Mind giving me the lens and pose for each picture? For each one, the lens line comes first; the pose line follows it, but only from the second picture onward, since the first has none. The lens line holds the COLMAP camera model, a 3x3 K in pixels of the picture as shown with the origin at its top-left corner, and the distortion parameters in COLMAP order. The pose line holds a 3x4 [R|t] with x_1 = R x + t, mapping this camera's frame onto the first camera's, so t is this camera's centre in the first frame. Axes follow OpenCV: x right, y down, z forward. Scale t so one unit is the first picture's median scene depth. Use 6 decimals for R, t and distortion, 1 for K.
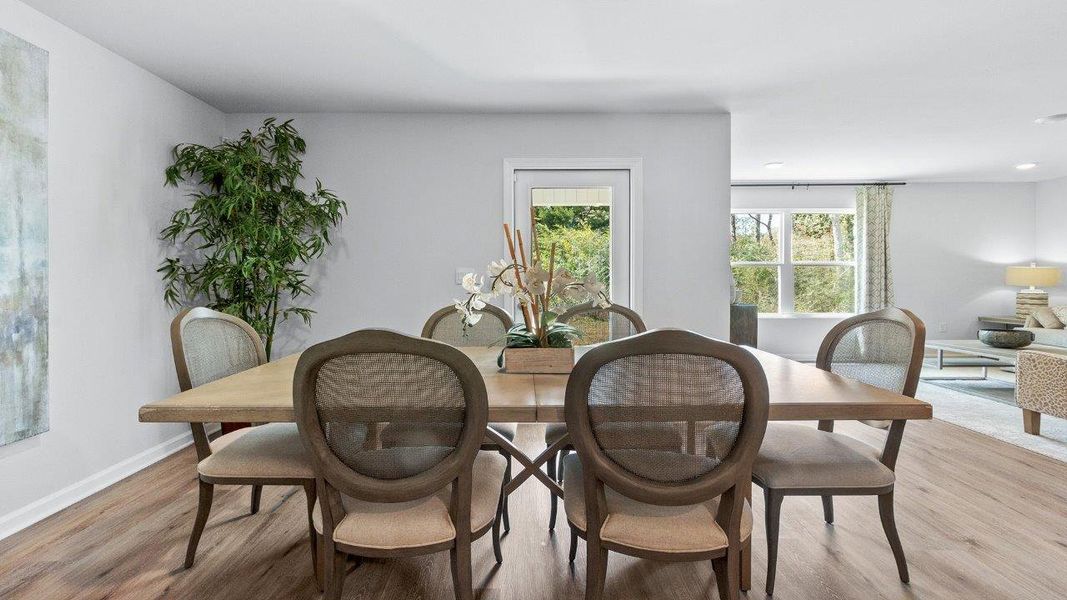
lens RADIAL K [[501.7, 0, 532.4], [0, 501.7, 290.1], [0, 0, 1]] dist [0.001780, -0.001778]
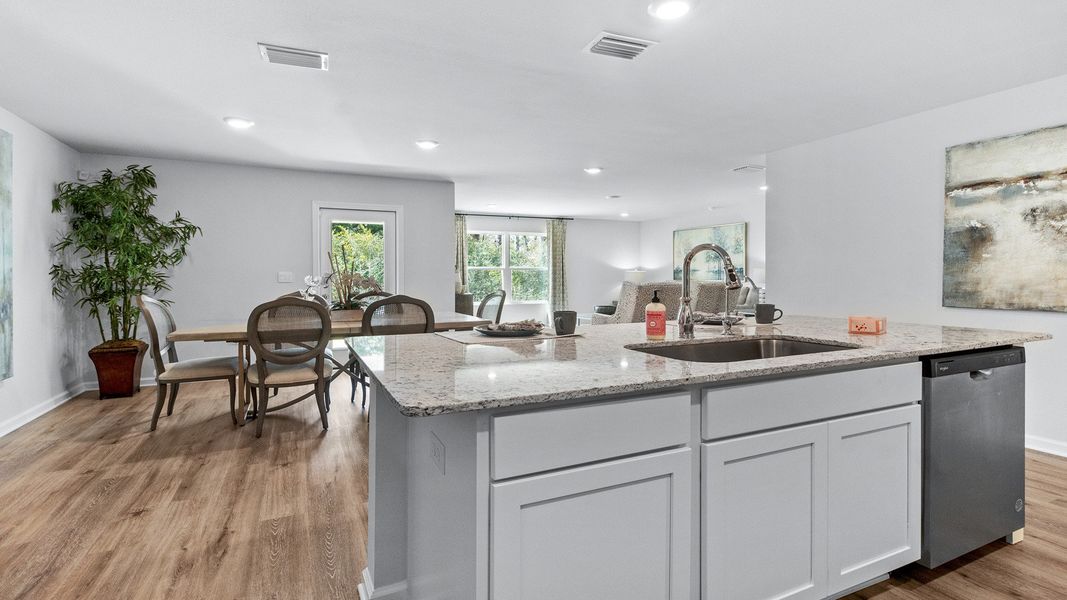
lens RADIAL K [[501.7, 0, 520.0], [0, 501.7, 279.1], [0, 0, 1]] dist [0.001780, -0.001778]
pose [[0.919442, -0.004263, 0.393203, -0.082474], [0.013611, 0.999687, -0.020990, 0.020590], [-0.392990, 0.024651, 0.919212, -0.697415]]
